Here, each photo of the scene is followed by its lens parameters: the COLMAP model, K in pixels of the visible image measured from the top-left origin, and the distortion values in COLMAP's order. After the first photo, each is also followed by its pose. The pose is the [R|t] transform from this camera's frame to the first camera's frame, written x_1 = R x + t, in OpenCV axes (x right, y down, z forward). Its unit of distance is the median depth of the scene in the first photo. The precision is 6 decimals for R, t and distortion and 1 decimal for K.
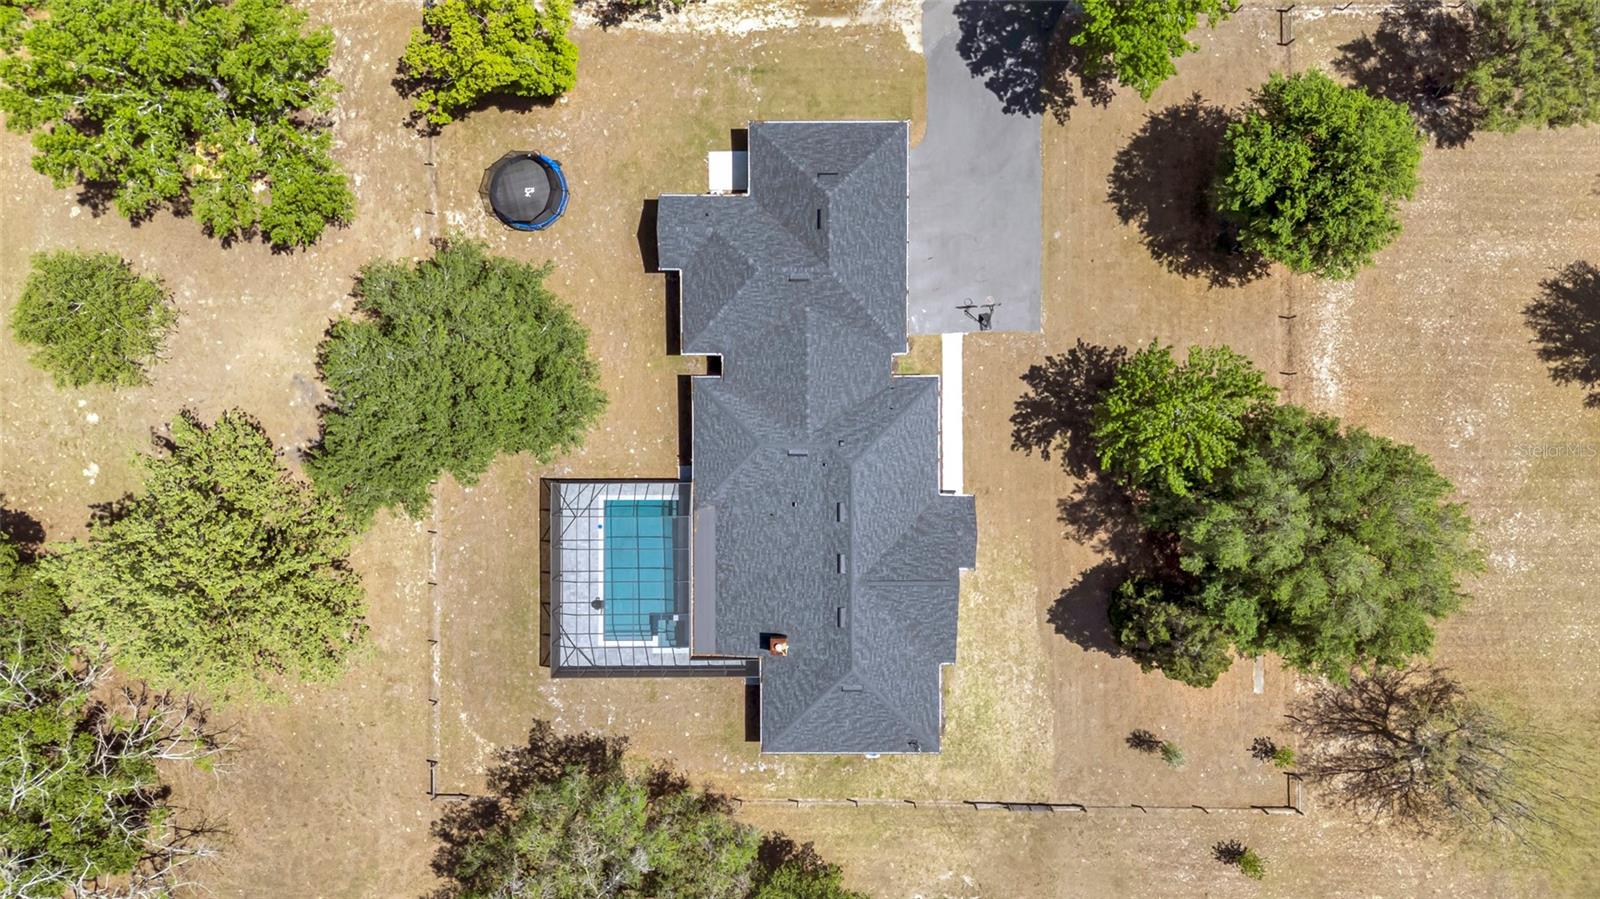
lens RADIAL K [[1177.7, 0, 805.2], [0, 1177.7, 462.1], [0, 0, 1]] dist [0.055529, -0.042902]
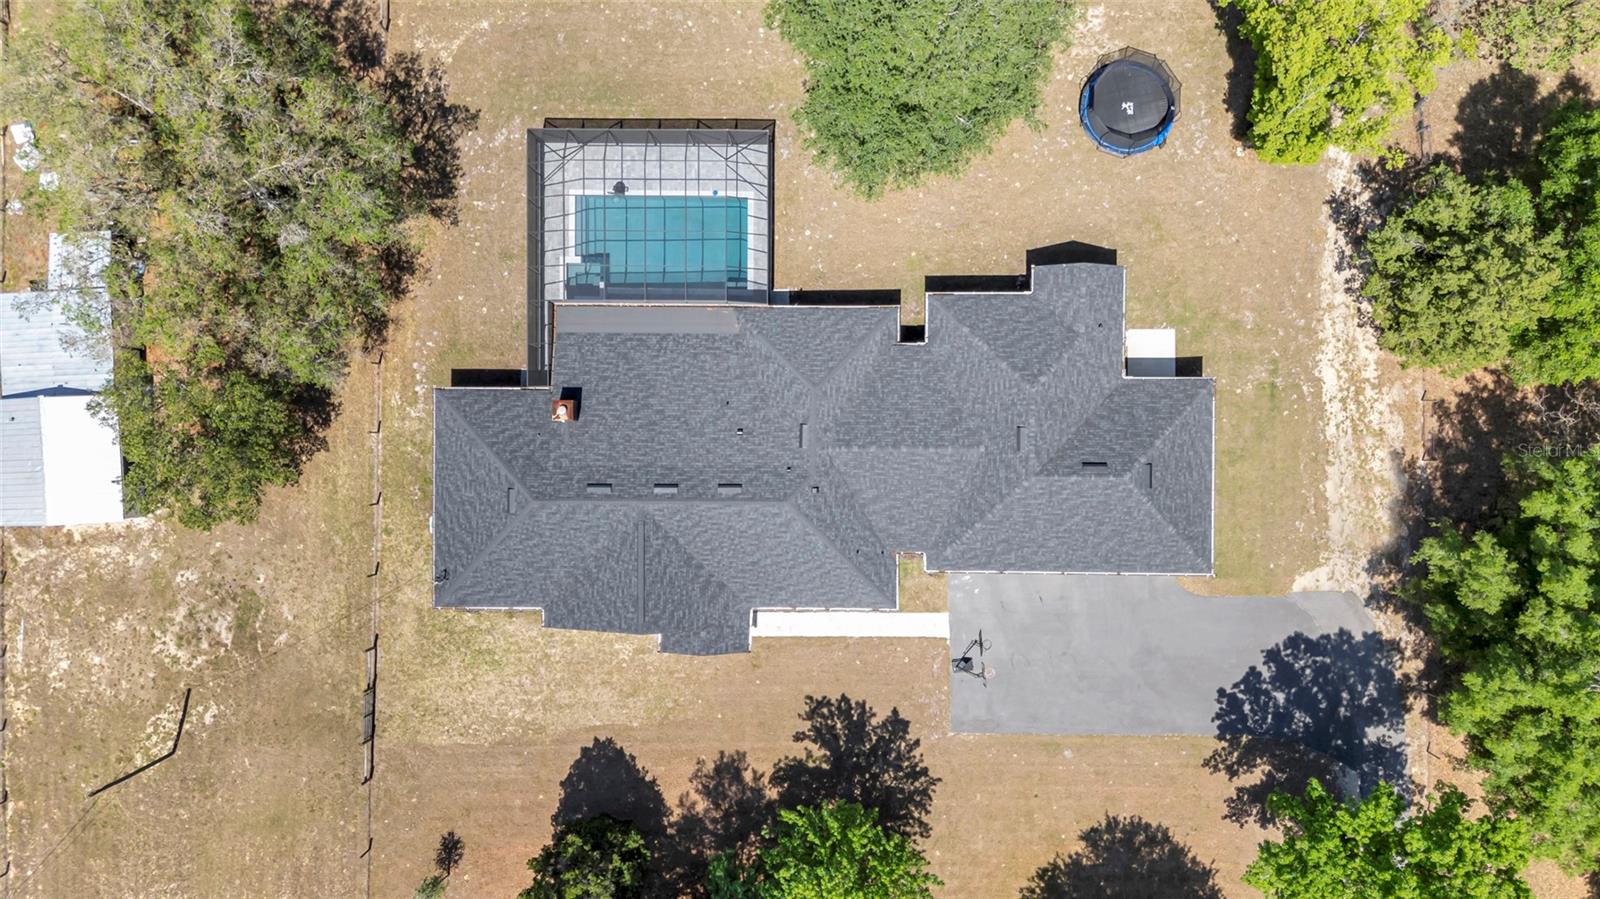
lens RADIAL K [[1177.7, 0, 762.0], [0, 1177.7, 434.8], [0, 0, 1]] dist [0.055529, -0.042902]
pose [[-0.007615, 0.999966, -0.003087, -0.004016], [-0.999505, -0.007517, 0.030554, -0.003832], [0.030530, 0.003318, 0.999528, 0.184749]]
